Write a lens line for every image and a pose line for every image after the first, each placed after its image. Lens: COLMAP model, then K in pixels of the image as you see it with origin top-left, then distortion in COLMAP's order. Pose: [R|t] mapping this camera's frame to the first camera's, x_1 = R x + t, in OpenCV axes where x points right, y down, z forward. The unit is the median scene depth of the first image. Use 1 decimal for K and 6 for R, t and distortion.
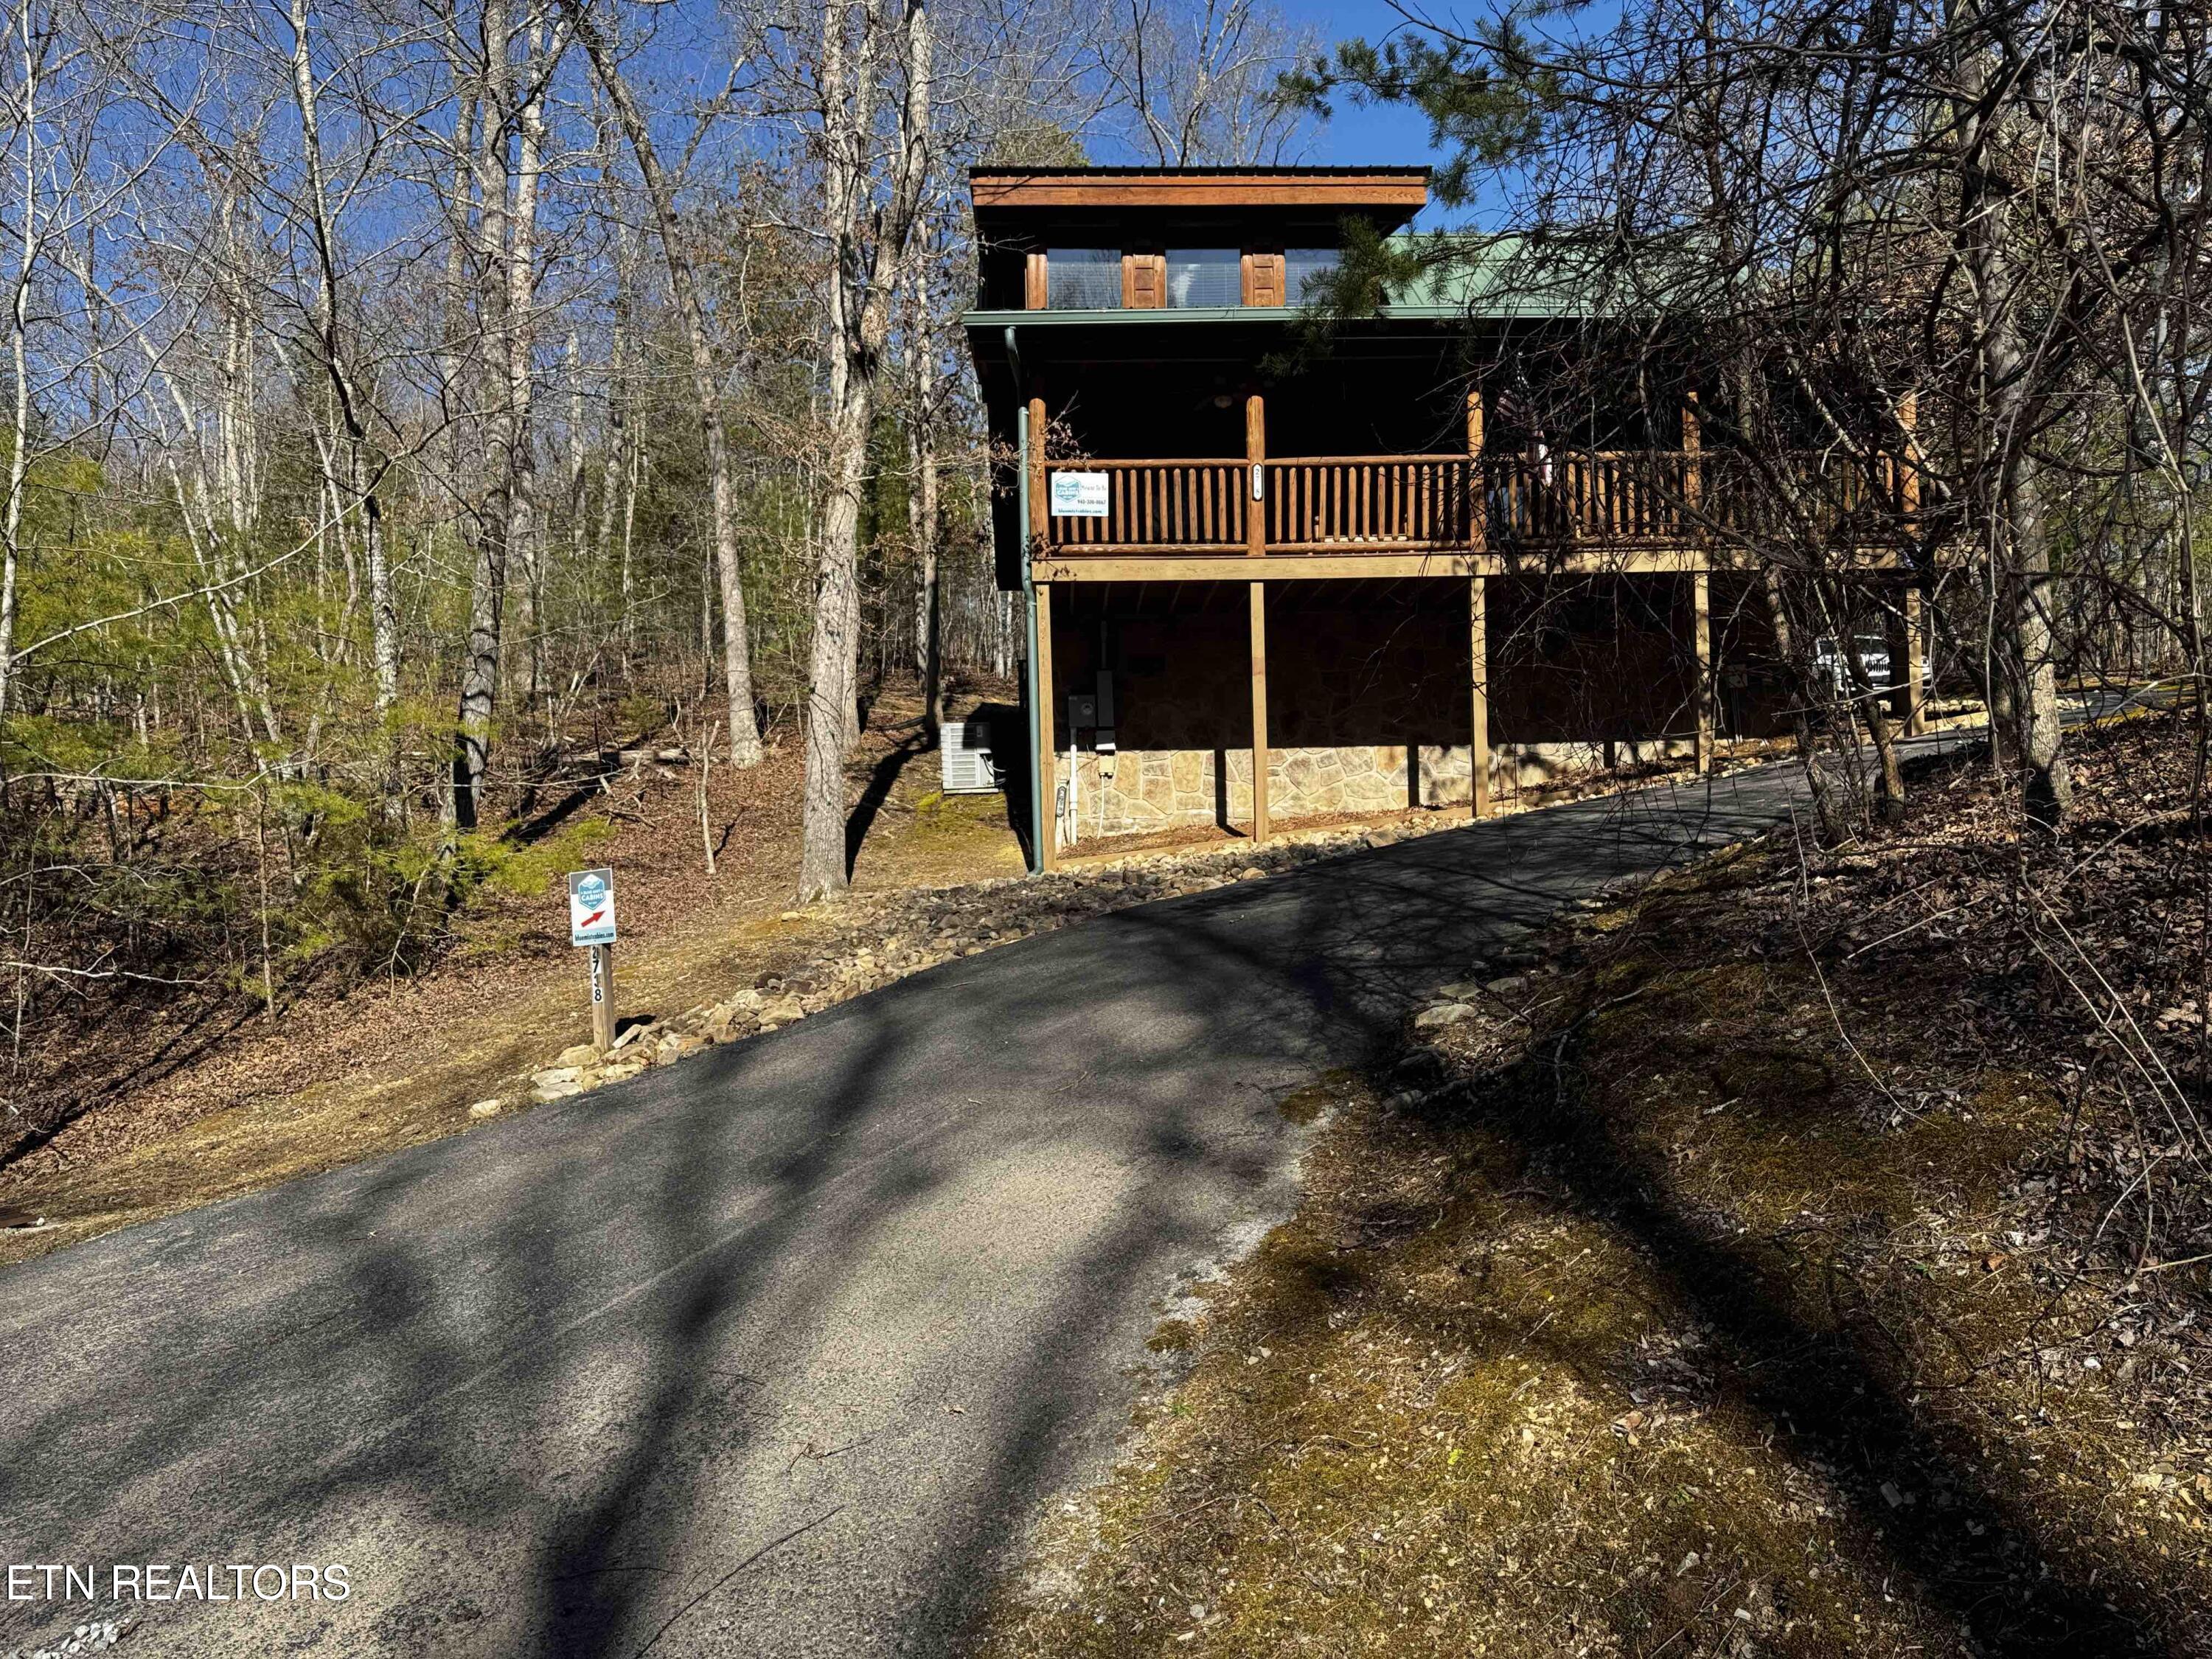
lens RADIAL K [[1534.3, 0, 1100.1], [0, 1534.3, 838.4], [0, 0, 1]] dist [0.066001, -0.082071]
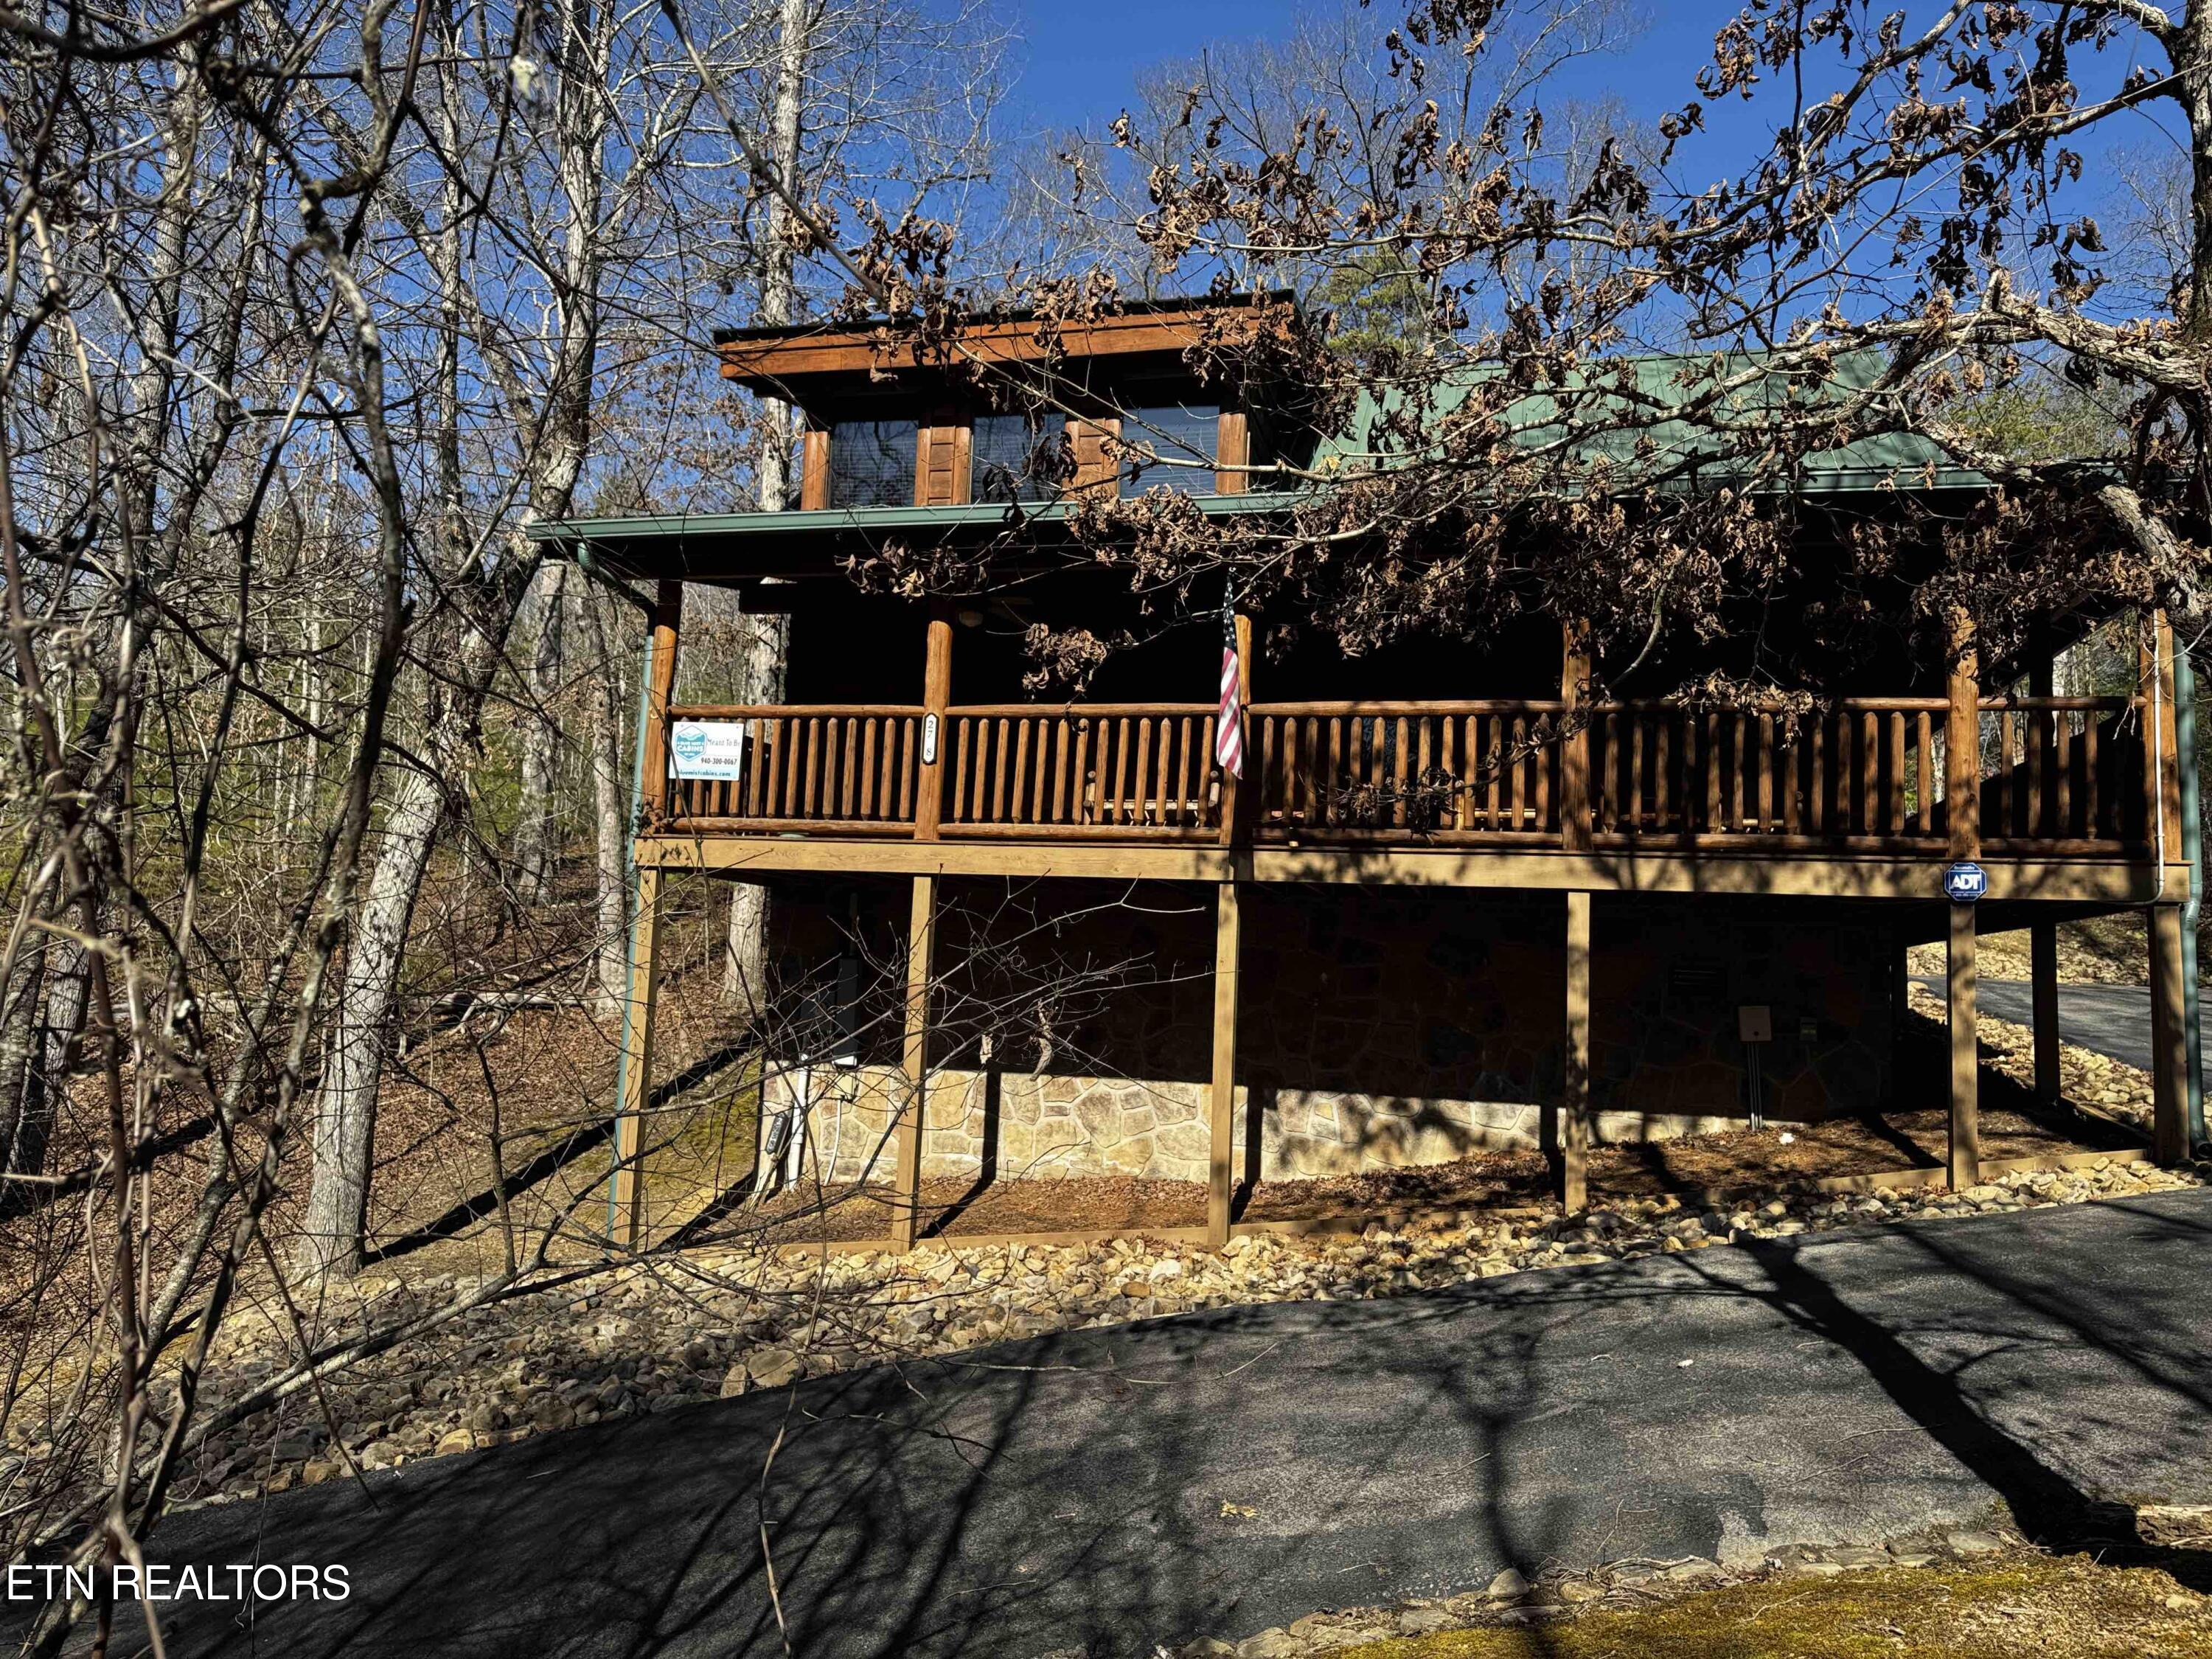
lens RADIAL K [[1522.5, 0, 1110.0], [0, 1522.5, 835.4], [0, 0, 1]] dist [0.151574, -0.275942]
pose [[0.961329, 0.032473, -0.273480, 0.377589], [-0.055475, 0.995502, -0.076798, -0.135544], [0.269756, 0.089000, 0.958807, 0.341200]]
